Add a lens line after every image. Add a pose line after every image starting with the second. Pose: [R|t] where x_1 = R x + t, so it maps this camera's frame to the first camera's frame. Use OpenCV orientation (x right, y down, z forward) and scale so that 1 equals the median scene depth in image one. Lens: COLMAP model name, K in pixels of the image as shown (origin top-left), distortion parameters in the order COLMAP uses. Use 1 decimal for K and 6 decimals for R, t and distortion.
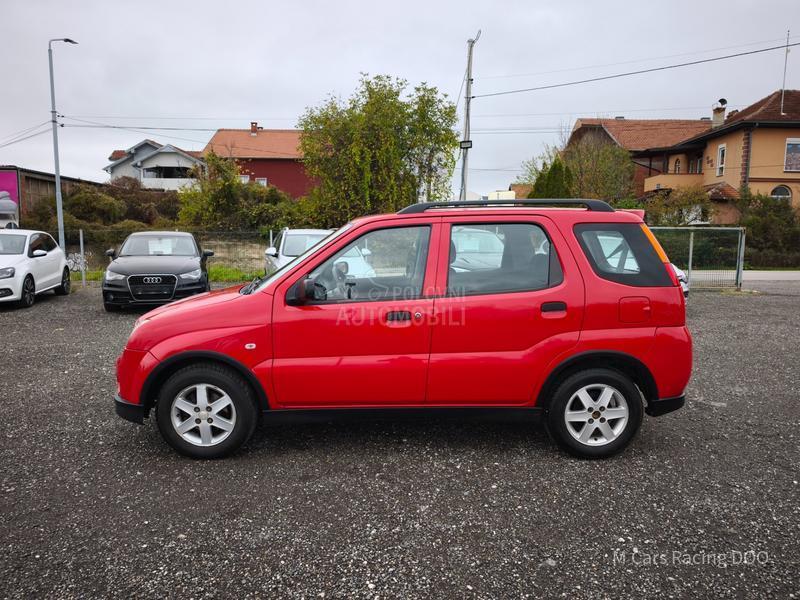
lens RADIAL K [[546.7, 0, 399.2], [0, 546.7, 302.0], [0, 0, 1]] dist [0.023078, -0.025805]
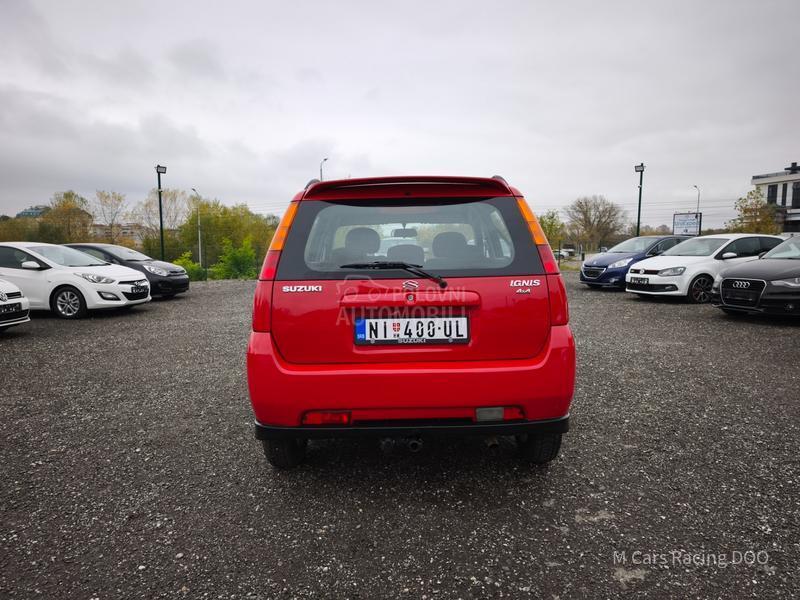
lens RADIAL K [[546.9, 0, 403.8], [0, 546.9, 297.5], [0, 0, 1]] dist [0.023523, -0.021641]
pose [[-0.005028, 0.085477, -0.996327, 0.147217], [-0.112313, 0.989988, 0.085499, -0.010619], [0.993660, 0.112331, 0.004623, 0.137765]]
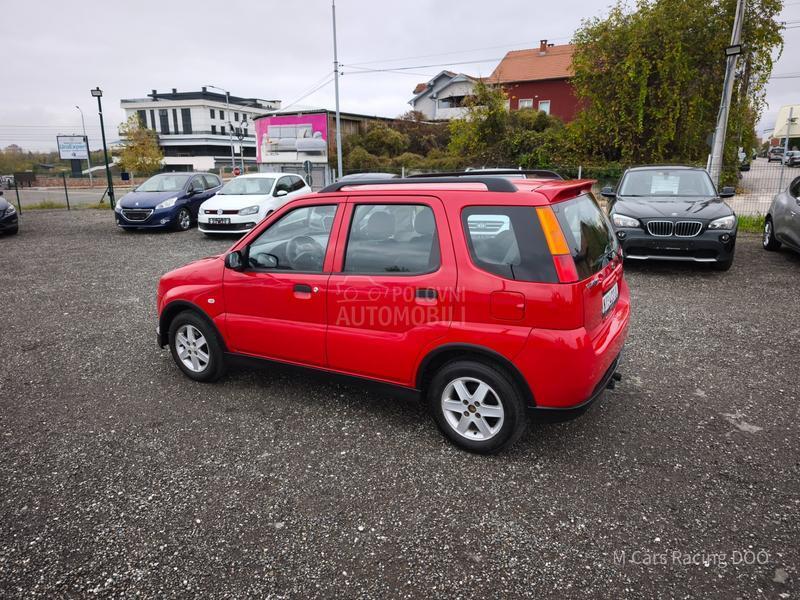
lens RADIAL K [[546.7, 0, 399.2], [0, 546.7, 302.0], [0, 0, 1]] dist [0.023078, -0.025805]
pose [[0.858971, 0.106682, -0.500787, 0.081891], [-0.037451, 0.988524, 0.146346, -0.013080], [0.510652, -0.106952, 0.853109, 0.016279]]
